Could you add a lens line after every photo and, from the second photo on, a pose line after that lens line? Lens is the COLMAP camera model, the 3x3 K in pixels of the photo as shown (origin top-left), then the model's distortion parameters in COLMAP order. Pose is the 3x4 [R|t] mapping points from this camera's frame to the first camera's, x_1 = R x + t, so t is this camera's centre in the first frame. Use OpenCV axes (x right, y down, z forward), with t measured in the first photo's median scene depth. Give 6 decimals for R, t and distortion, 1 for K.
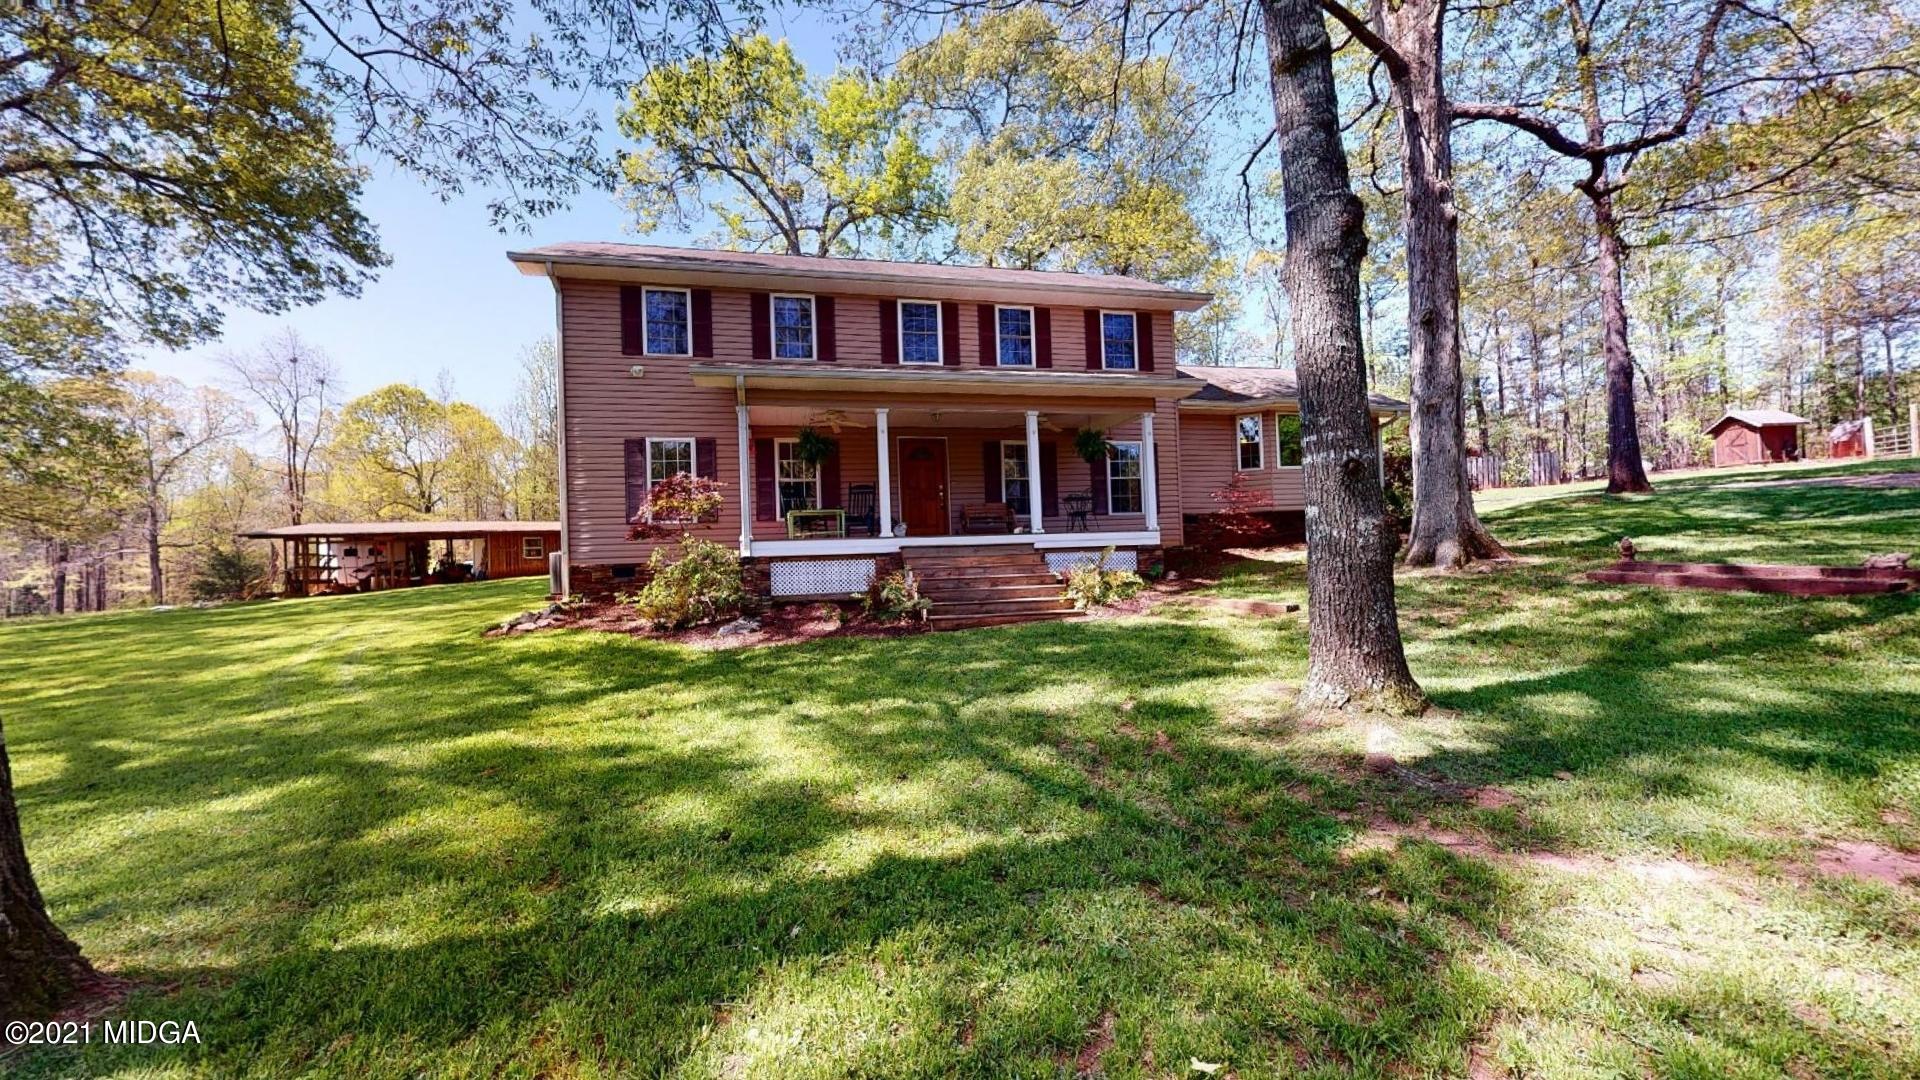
lens RADIAL K [[605.9, 0, 973.5], [0, 605.9, 545.5], [0, 0, 1]] dist [-0.000059, 0.000015]
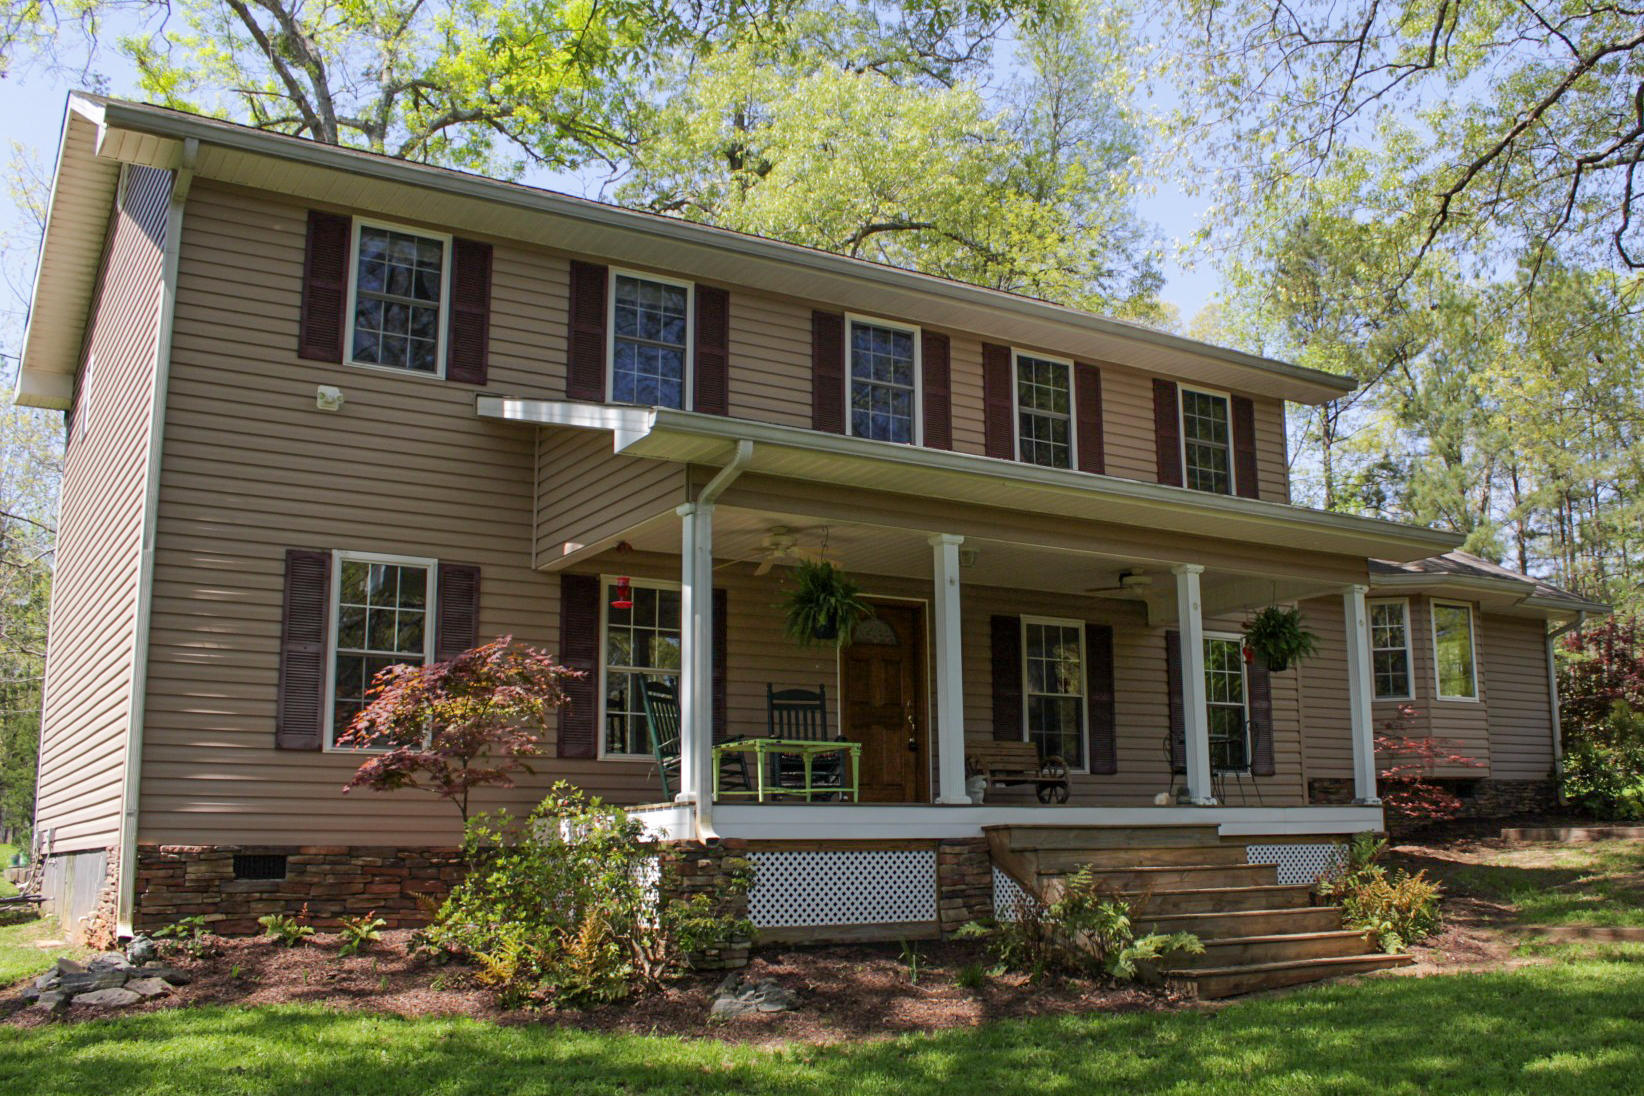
lens RADIAL K [[1526.8, 0, 818.7], [0, 1526.8, 549.8], [0, 0, 1]] dist [0.003755, 0.000000]
pose [[0.948470, 0.084943, 0.305270, -0.548420], [-0.027280, 0.981712, -0.188407, 0.016613], [-0.315691, 0.170371, 0.933441, -0.120987]]
